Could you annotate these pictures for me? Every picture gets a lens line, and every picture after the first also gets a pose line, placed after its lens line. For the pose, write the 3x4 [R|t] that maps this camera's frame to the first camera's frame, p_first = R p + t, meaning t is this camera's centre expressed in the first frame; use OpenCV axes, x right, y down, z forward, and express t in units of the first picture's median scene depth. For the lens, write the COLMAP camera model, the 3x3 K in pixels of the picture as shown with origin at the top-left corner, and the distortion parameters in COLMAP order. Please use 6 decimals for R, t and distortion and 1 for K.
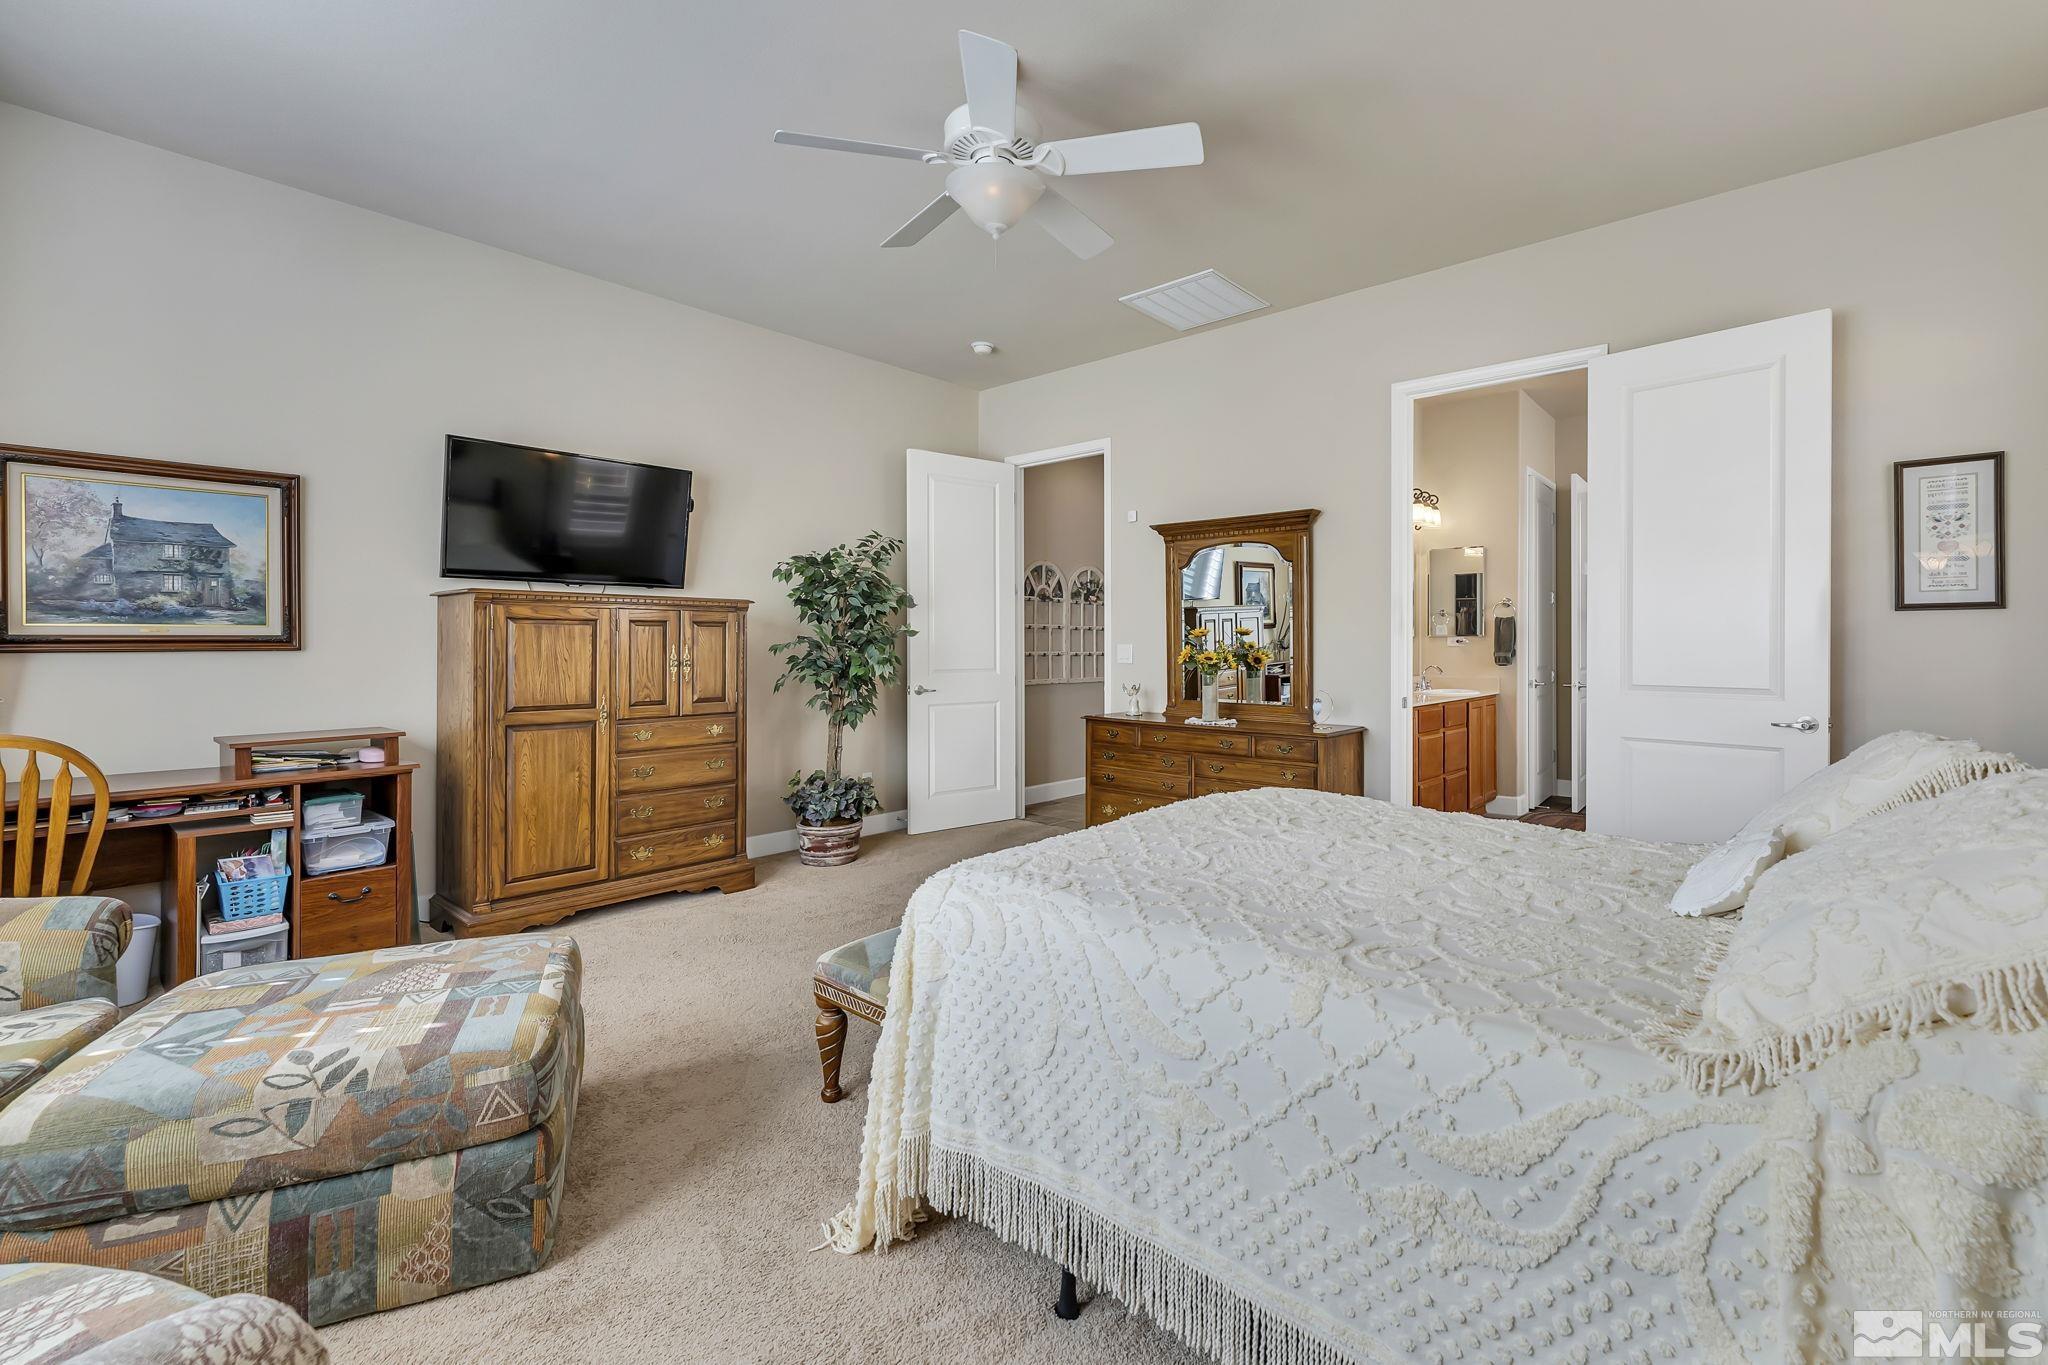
lens RADIAL K [[843.1, 0, 1029.2], [0, 843.1, 678.0], [0, 0, 1]] dist [-0.000621, -0.000125]
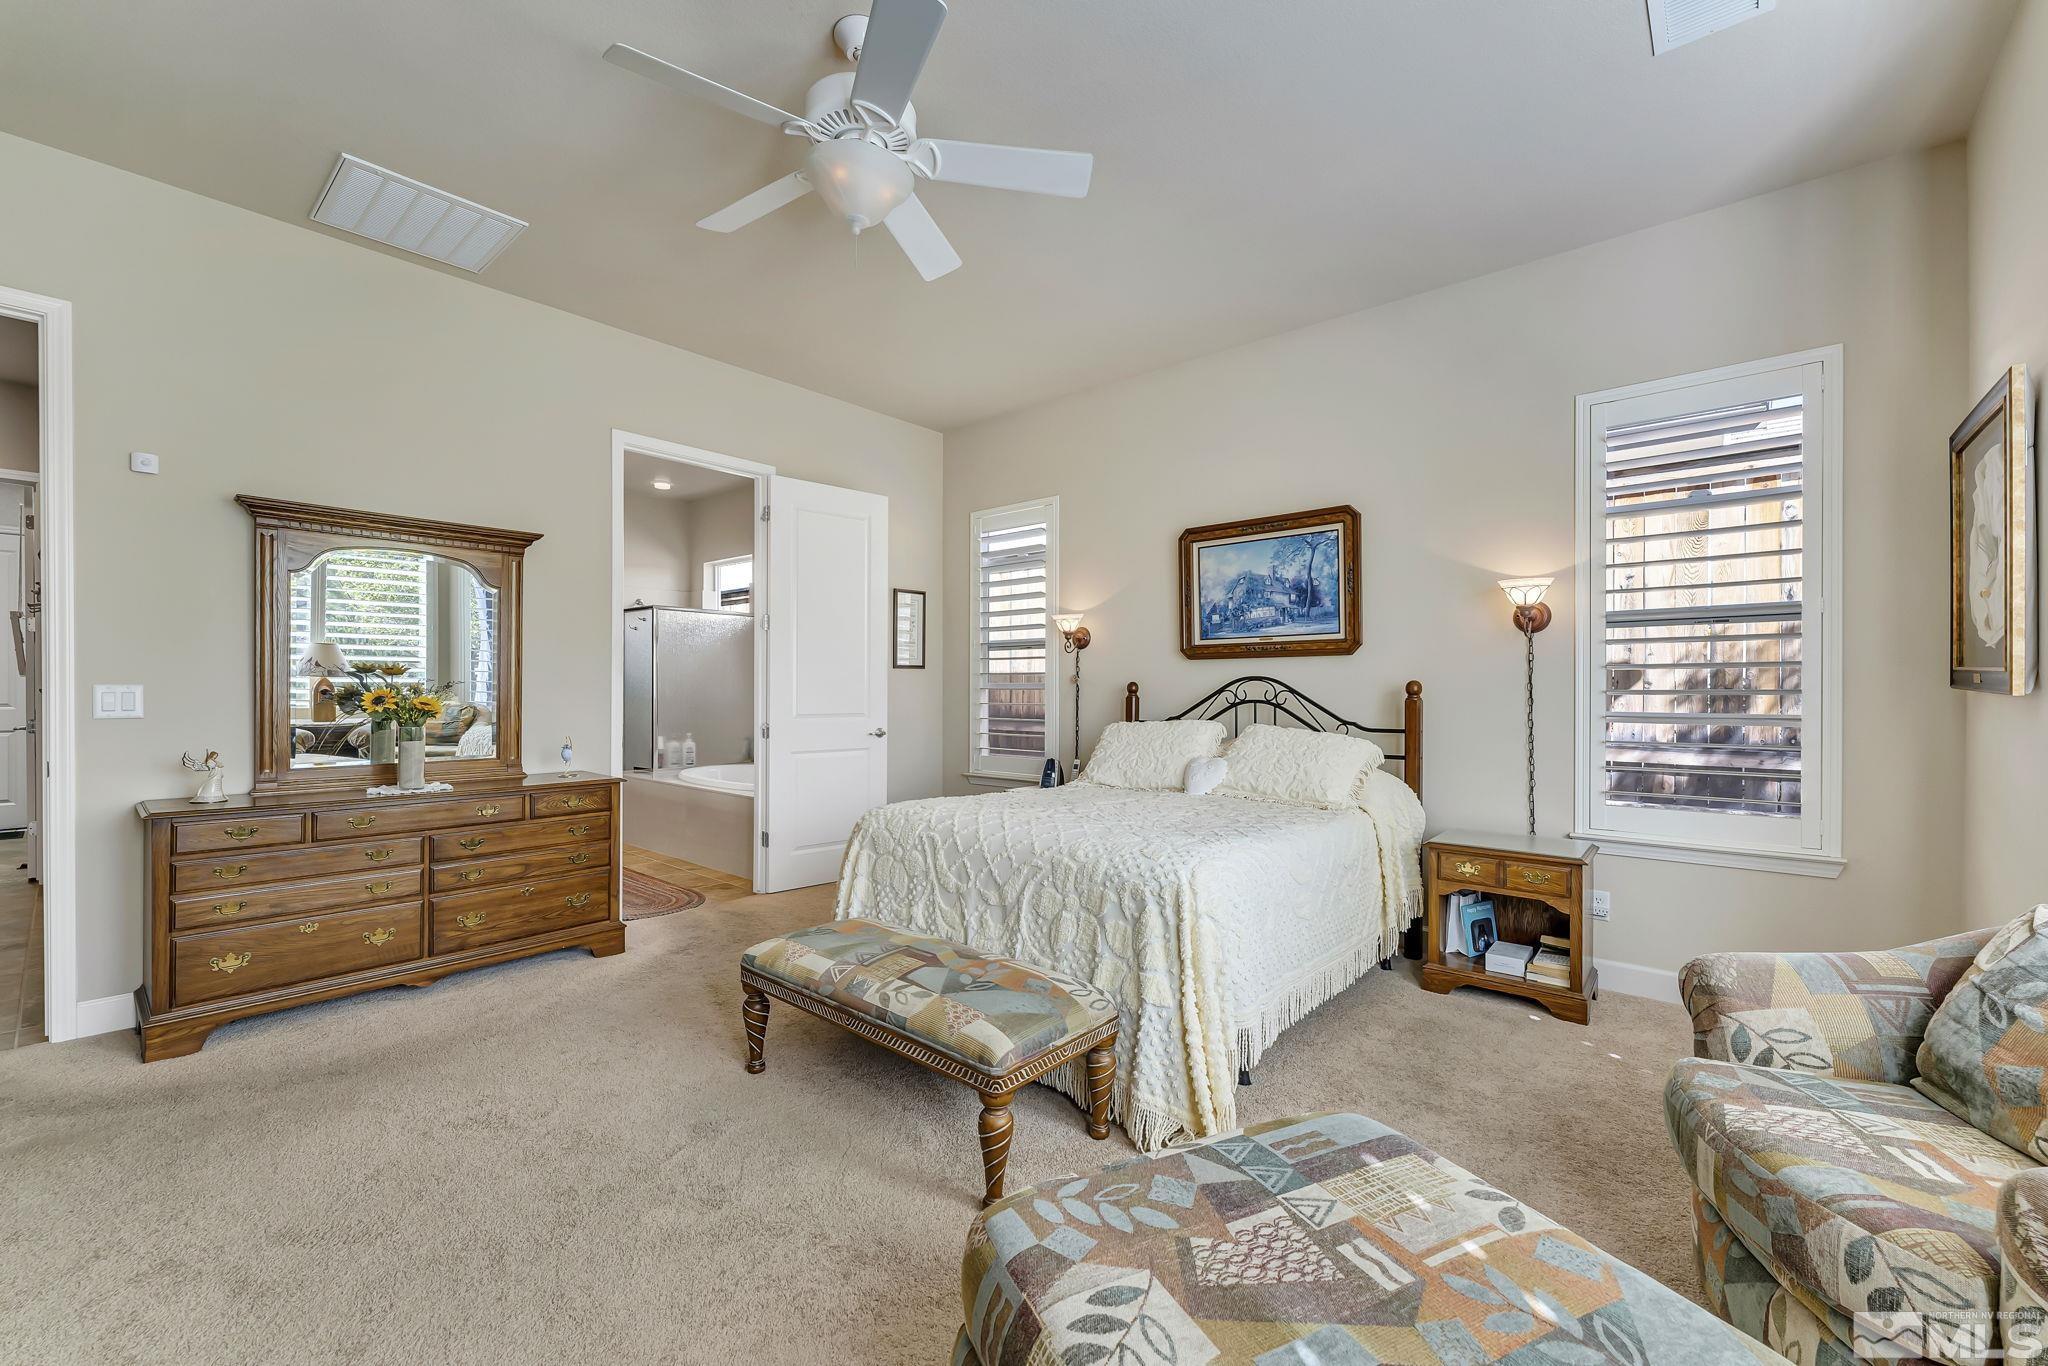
lens RADIAL K [[843.1, 0, 1029.2], [0, 843.1, 678.5], [0, 0, 1]] dist [-0.000621, -0.000125]
pose [[-0.008486, 0.012102, 0.999891, -1.267281], [0.033656, 0.999364, -0.011810, -0.041043], [-0.999397, 0.033552, -0.008888, 1.106294]]
